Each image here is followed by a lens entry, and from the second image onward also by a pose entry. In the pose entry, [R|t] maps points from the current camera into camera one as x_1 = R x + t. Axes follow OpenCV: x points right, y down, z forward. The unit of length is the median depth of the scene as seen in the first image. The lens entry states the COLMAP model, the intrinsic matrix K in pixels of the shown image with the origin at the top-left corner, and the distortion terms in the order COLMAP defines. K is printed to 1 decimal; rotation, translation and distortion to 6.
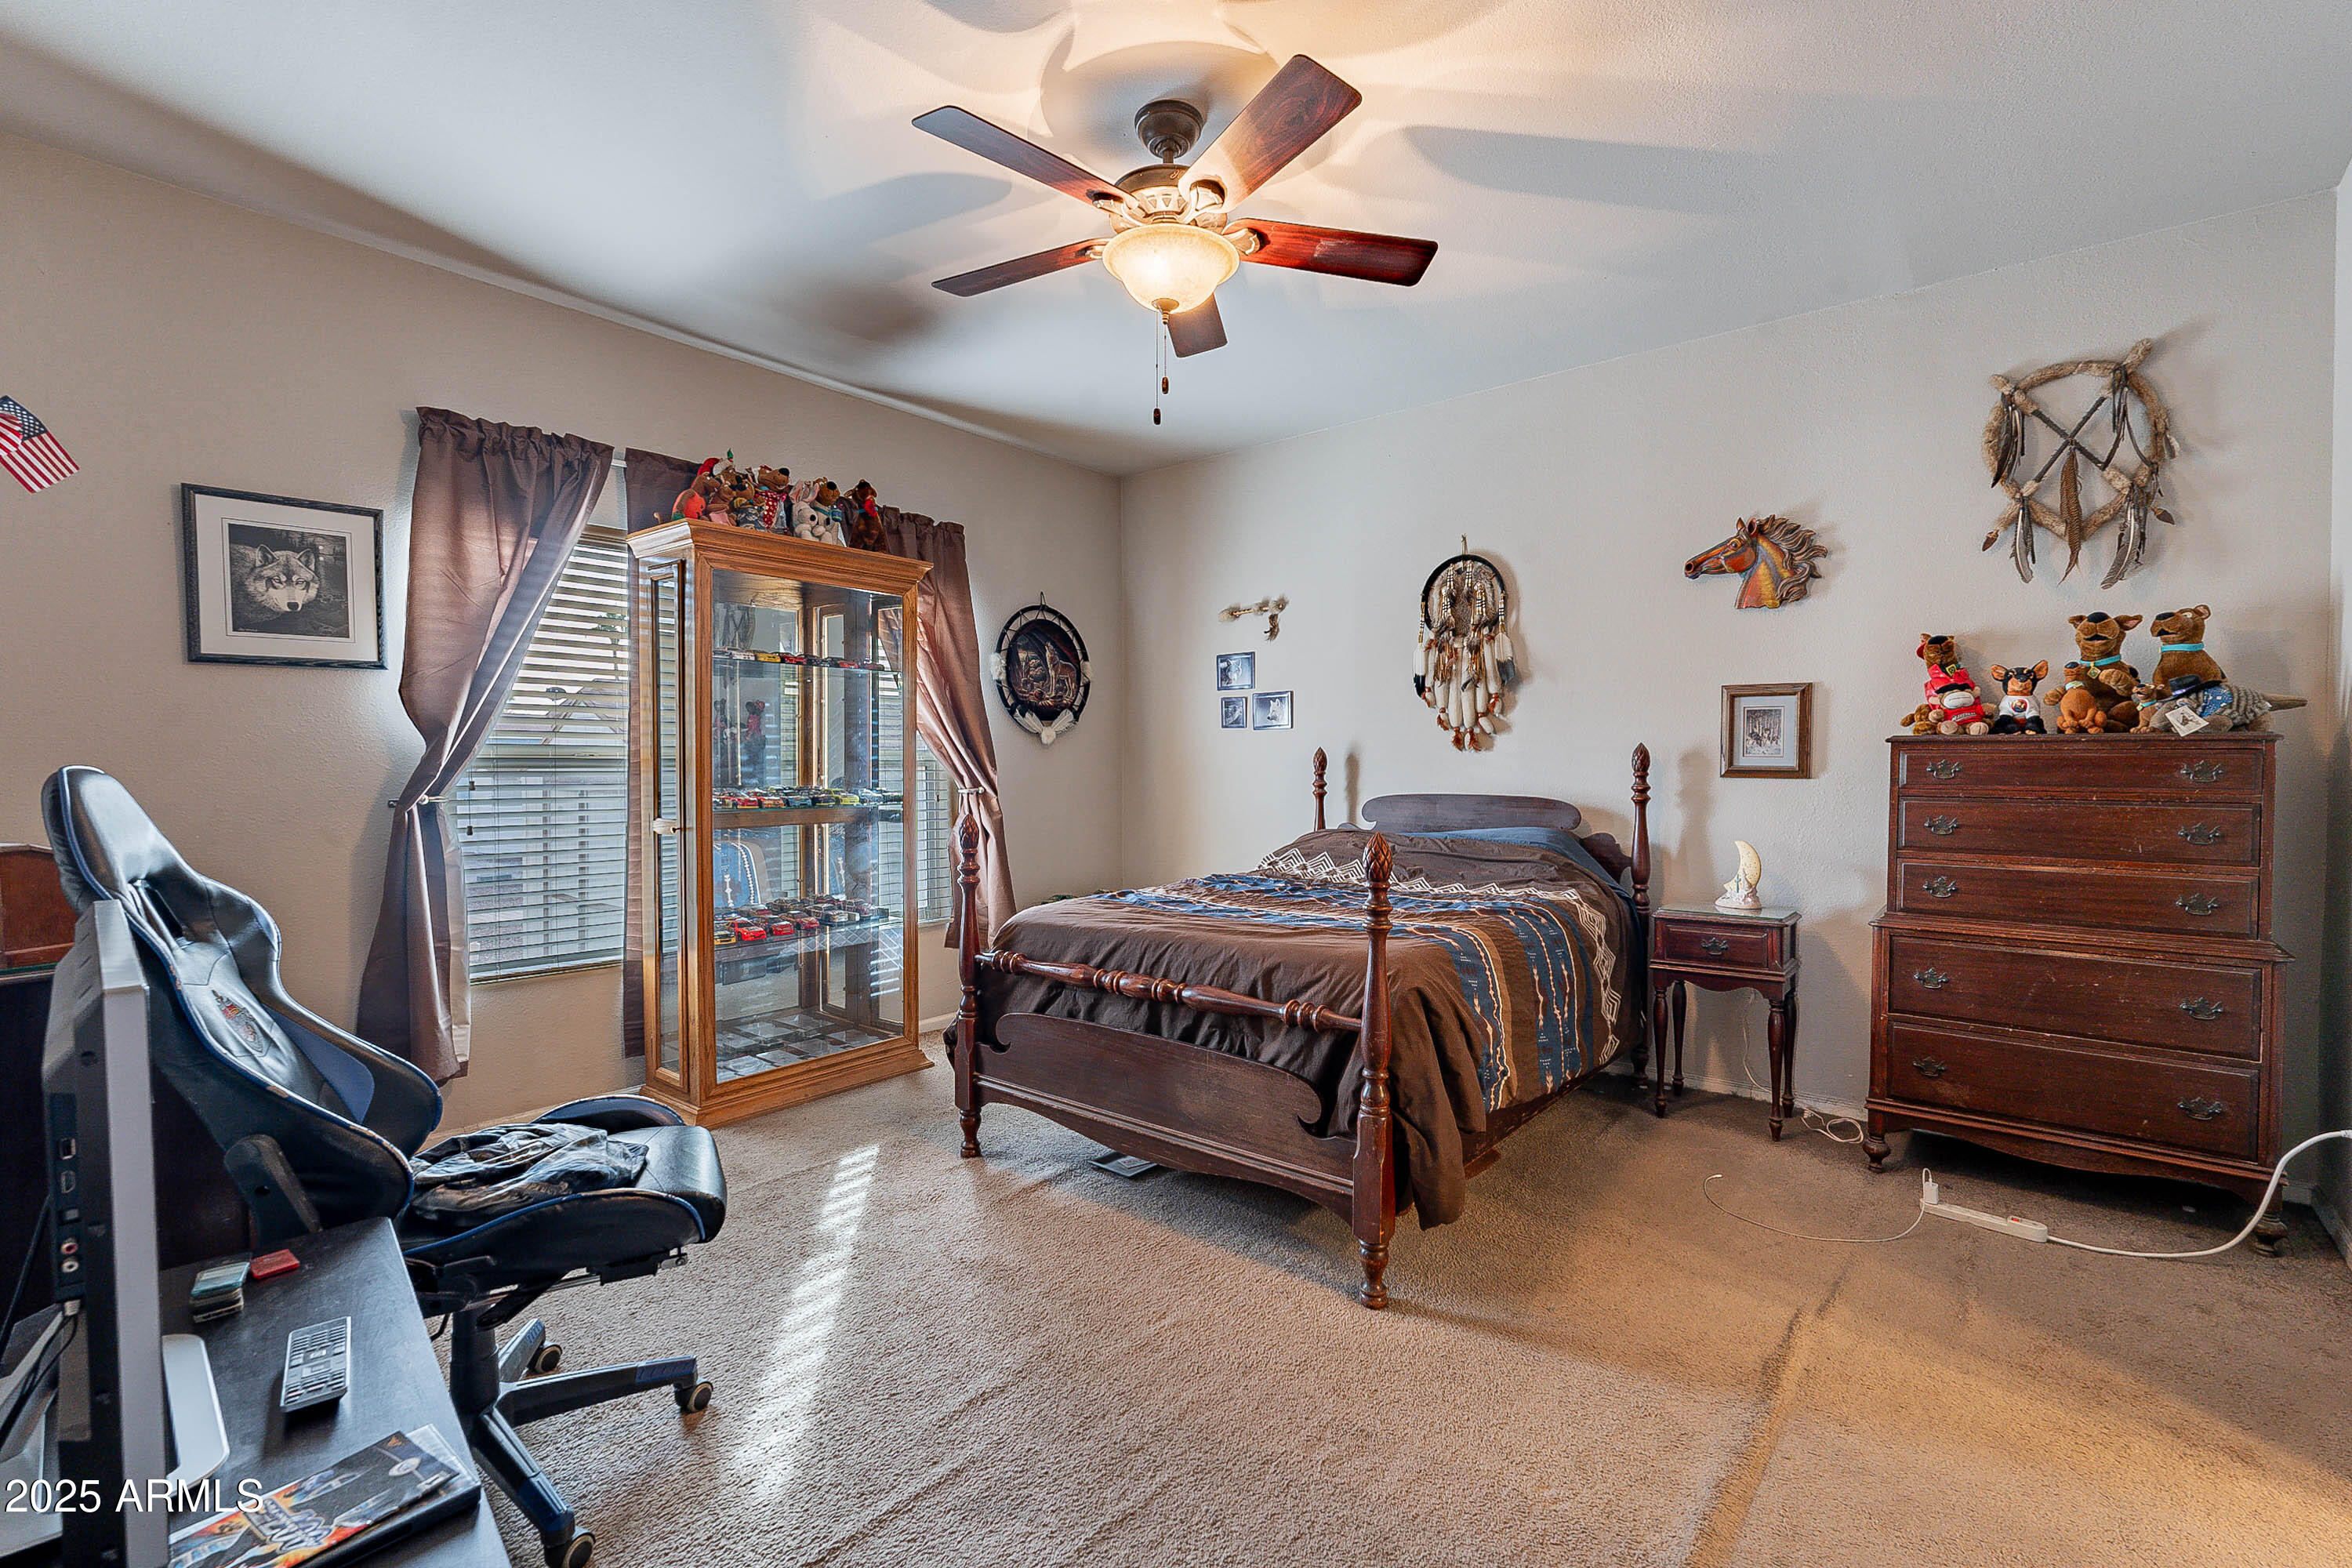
lens RADIAL K [[1019.0, 0, 1176.0], [0, 1019.0, 784.0], [0, 0, 1]] dist [-0.000641, -0.000218]
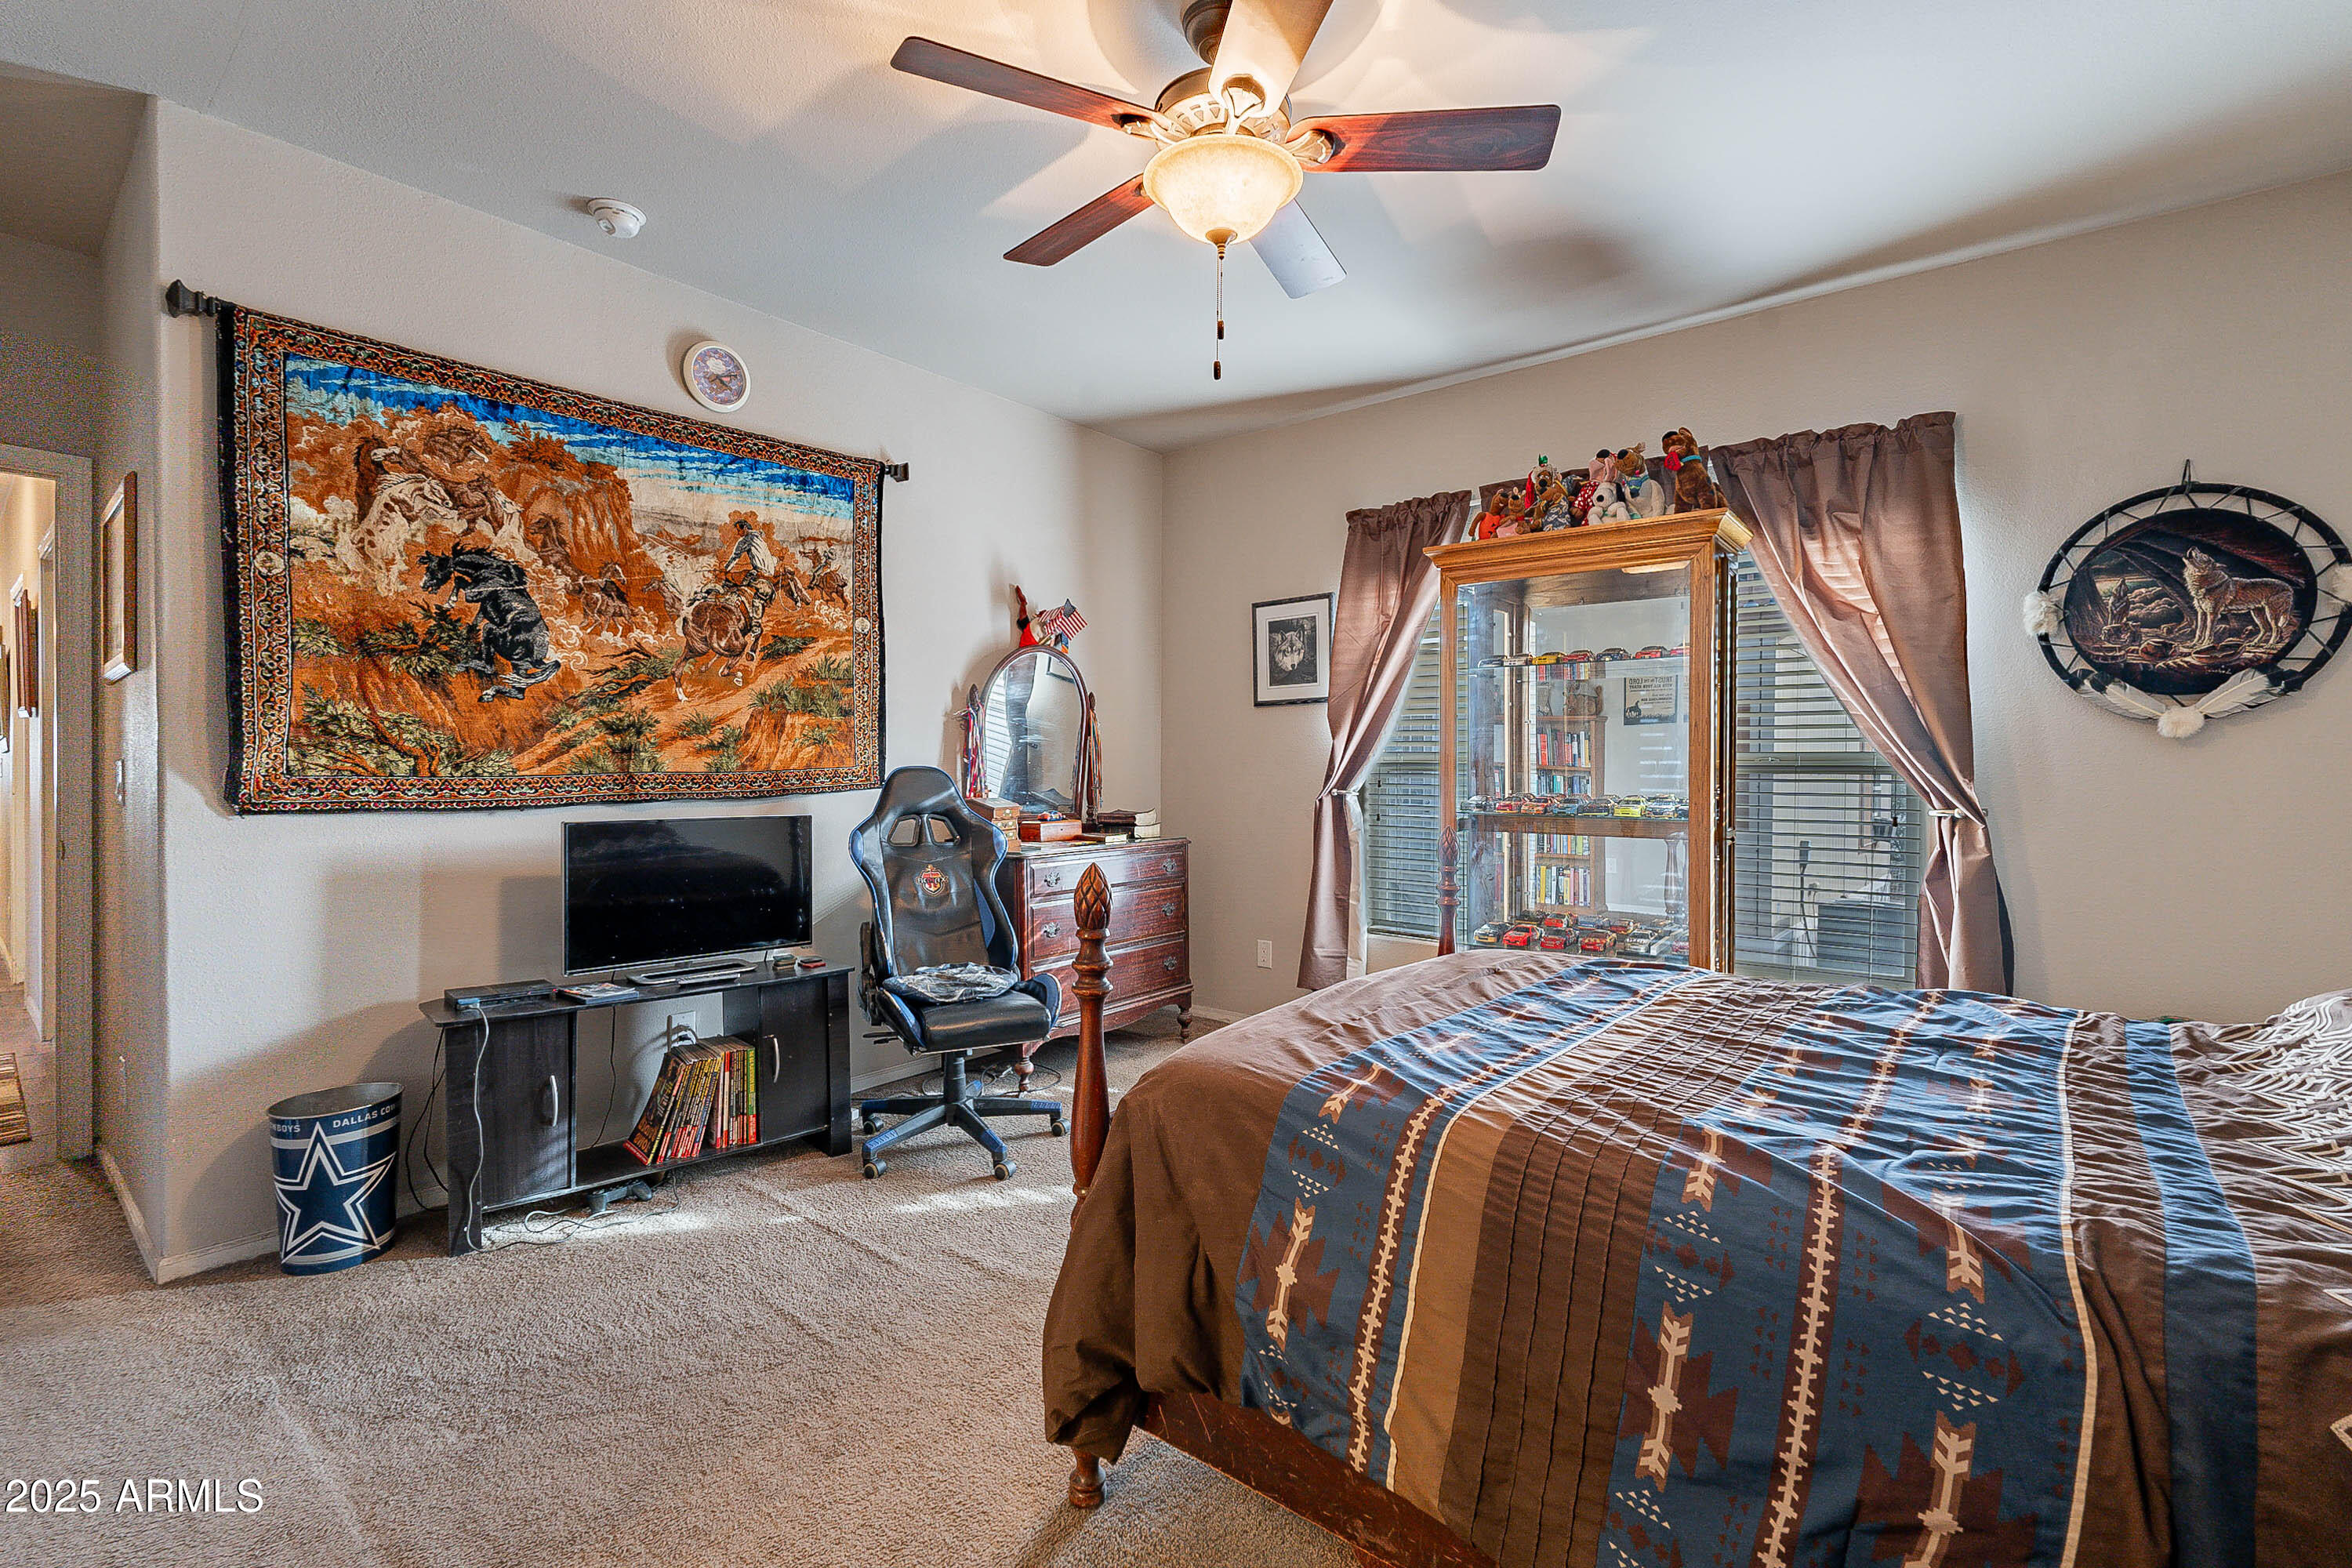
lens RADIAL K [[1019.0, 0, 1176.0], [0, 1019.0, 784.0], [0, 0, 1]] dist [-0.000641, -0.000218]
pose [[0.030872, 0.021162, -0.999299, 0.527309], [-0.025205, 0.999474, 0.020387, -0.015650], [0.999205, 0.024558, 0.031389, 0.582168]]
